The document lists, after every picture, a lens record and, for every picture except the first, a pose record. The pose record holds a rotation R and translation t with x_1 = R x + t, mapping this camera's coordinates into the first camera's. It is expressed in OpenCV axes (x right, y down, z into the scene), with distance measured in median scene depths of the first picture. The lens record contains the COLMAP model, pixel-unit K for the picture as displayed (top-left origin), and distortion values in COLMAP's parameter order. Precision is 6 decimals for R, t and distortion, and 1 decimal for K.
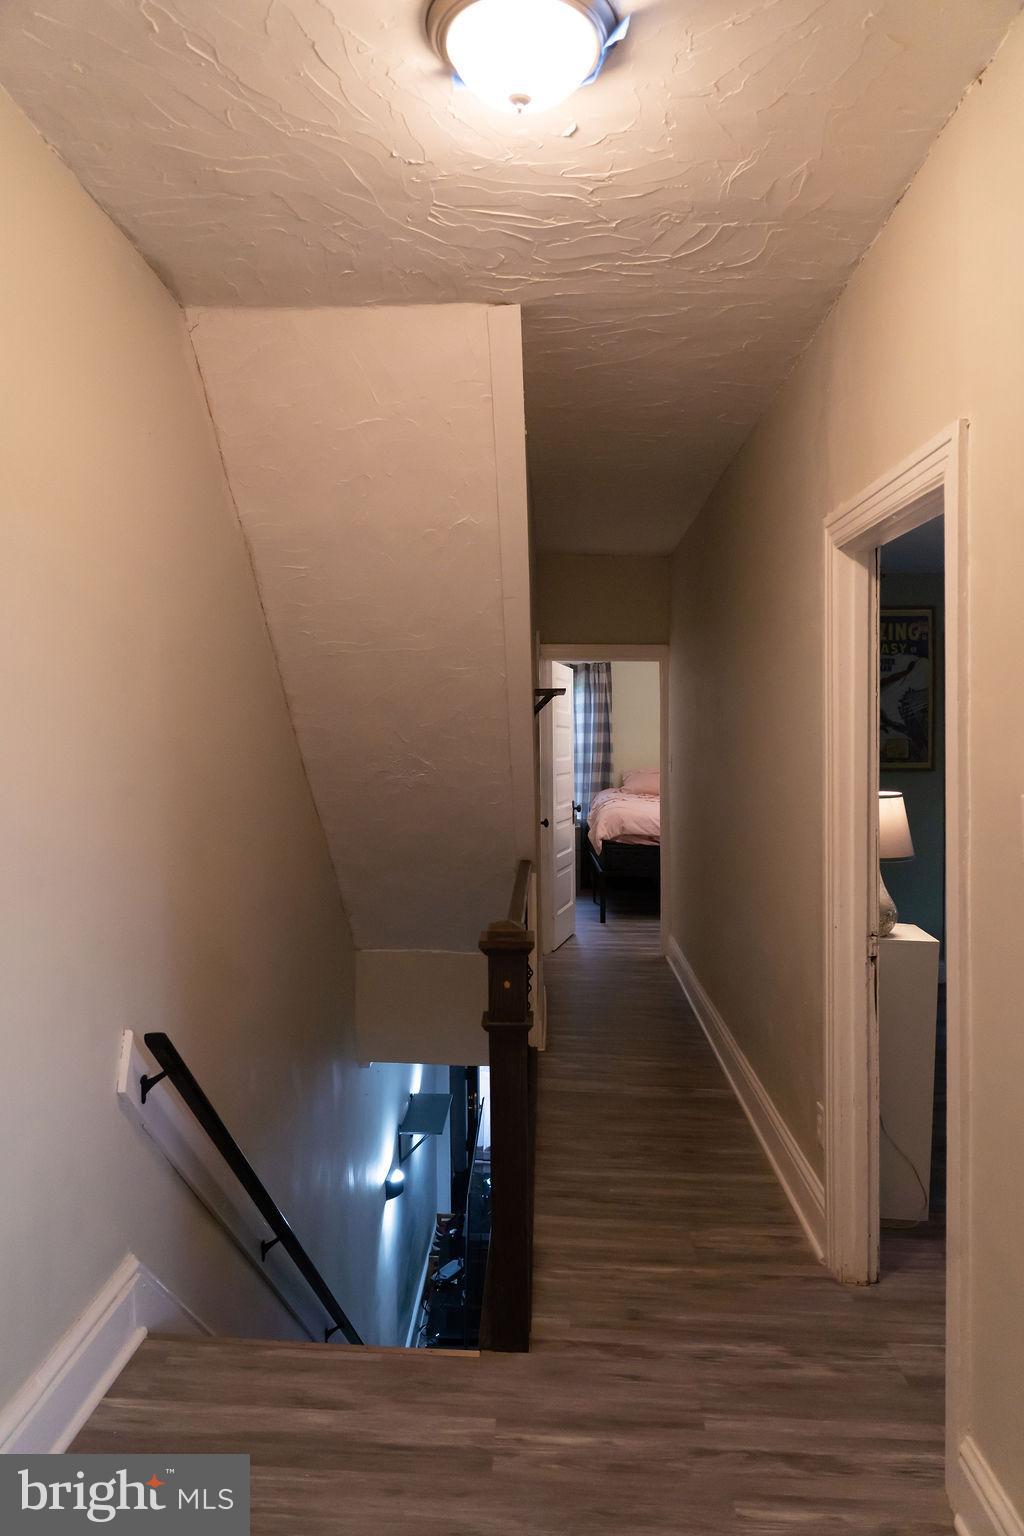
lens RADIAL K [[1050.0, 0, 518.3], [0, 1050.0, 768.2], [0, 0, 1]] dist [-0.007463, 0.008202]
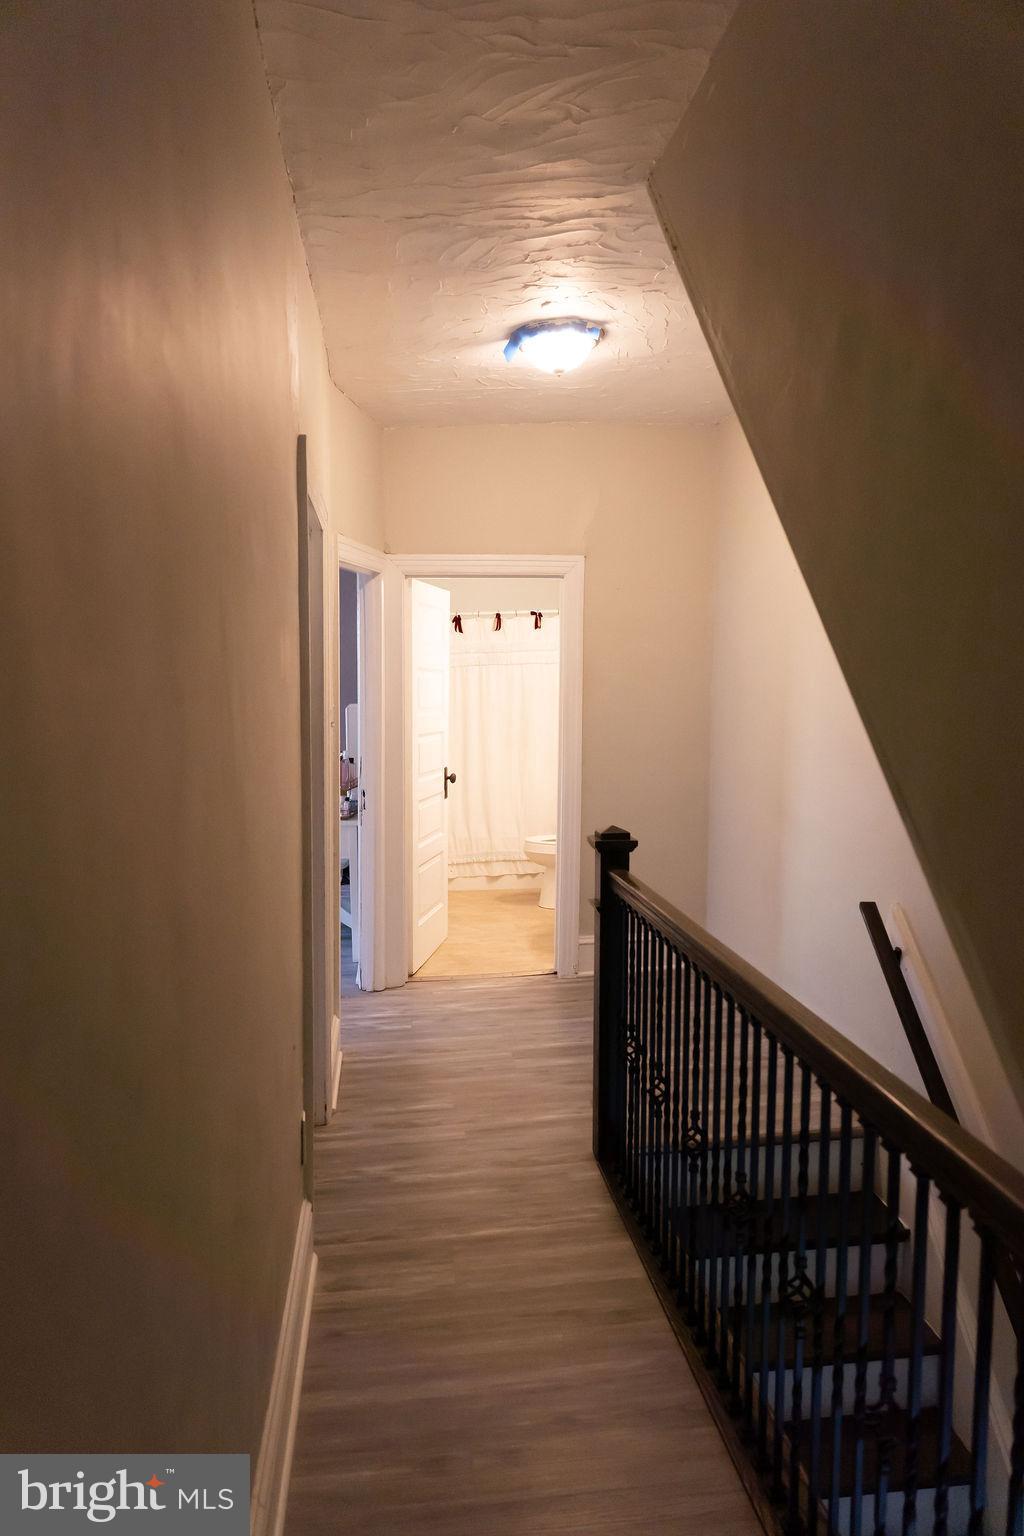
lens RADIAL K [[1050.0, 0, 518.3], [0, 1050.0, 768.2], [0, 0, 1]] dist [-0.007463, 0.008202]
pose [[-0.989151, 0.009173, -0.146619, 0.235535], [-0.008037, 0.993175, 0.116359, -0.056453], [0.146686, 0.116275, -0.982326, 1.797680]]
